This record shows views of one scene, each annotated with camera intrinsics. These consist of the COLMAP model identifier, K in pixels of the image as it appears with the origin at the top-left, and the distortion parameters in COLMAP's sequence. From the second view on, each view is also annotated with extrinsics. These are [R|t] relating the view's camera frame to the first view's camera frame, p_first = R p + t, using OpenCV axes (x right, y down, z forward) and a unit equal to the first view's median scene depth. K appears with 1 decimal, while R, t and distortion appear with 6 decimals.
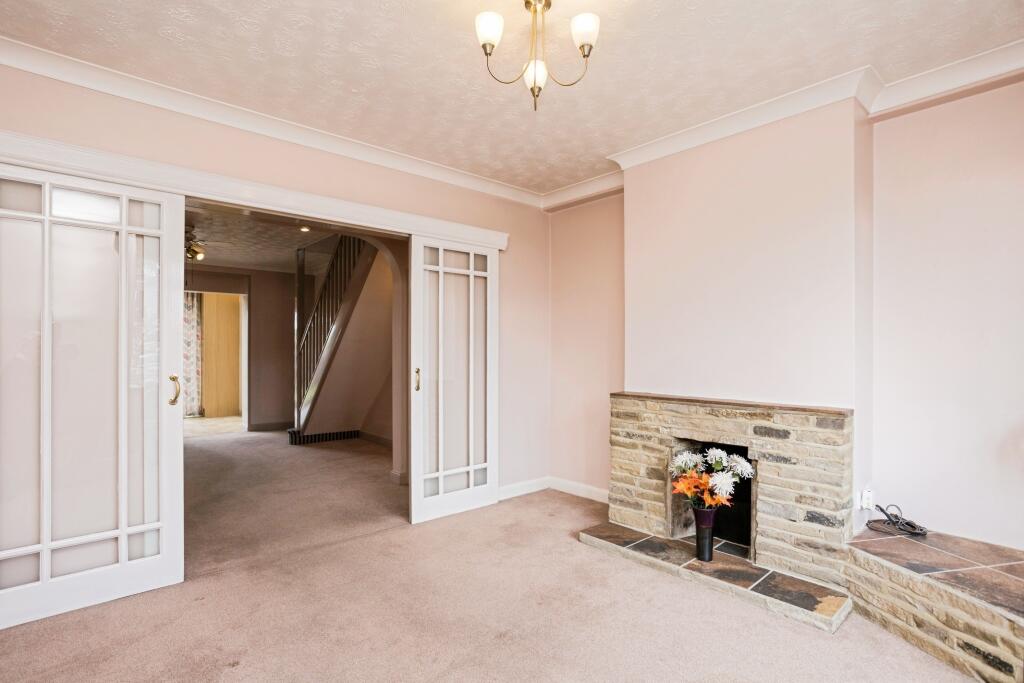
lens RADIAL K [[525.7, 0, 510.9], [0, 525.7, 346.0], [0, 0, 1]] dist [0.002252, 0.007197]
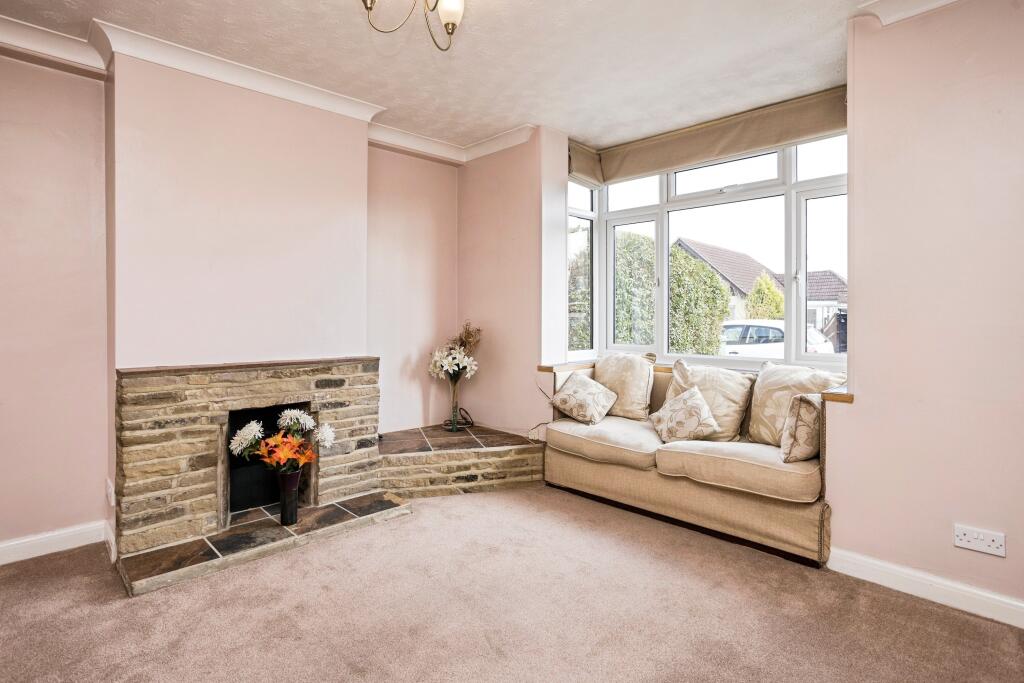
lens RADIAL K [[525.7, 0, 498.3], [0, 525.7, 315.0], [0, 0, 1]] dist [0.002252, 0.007197]
pose [[-0.032801, 0.010783, 0.999404, -0.643234], [-0.004175, 0.999932, -0.010926, 0.025385], [-0.999453, -0.004531, -0.032754, 0.653665]]
